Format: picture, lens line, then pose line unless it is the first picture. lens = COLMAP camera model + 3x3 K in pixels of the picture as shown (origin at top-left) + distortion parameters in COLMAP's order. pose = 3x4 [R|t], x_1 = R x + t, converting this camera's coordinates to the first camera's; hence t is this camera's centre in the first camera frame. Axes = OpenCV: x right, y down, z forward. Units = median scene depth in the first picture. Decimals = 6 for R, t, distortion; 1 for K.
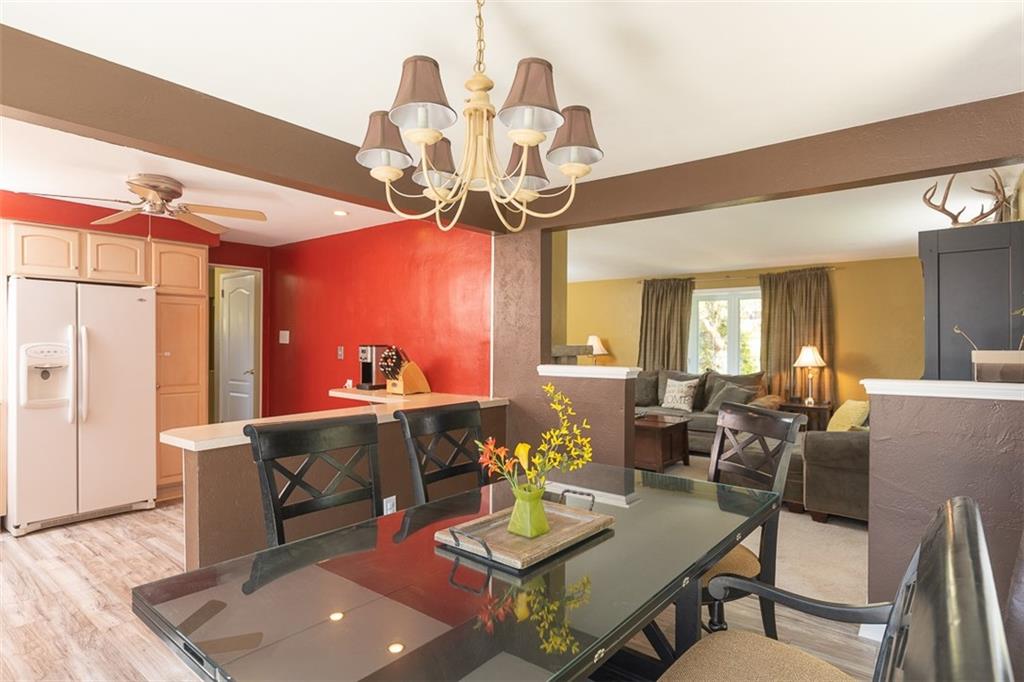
lens RADIAL K [[598.6, 0, 512.2], [0, 598.6, 360.2], [0, 0, 1]] dist [0.003032, -0.000016]
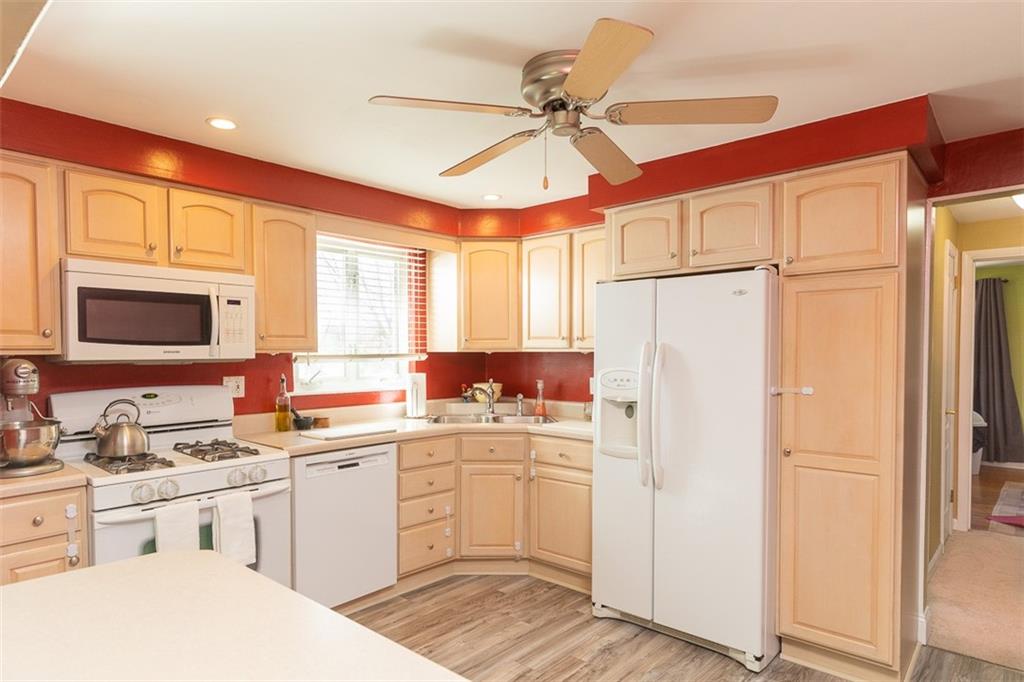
lens RADIAL K [[598.6, 0, 512.2], [0, 598.6, 360.2], [0, 0, 1]] dist [0.003032, -0.000016]
pose [[-0.087963, 0.015935, -0.995996, -0.015801], [-0.017678, 0.999690, 0.017556, -0.016586], [0.995967, 0.019151, -0.087654, 0.320424]]
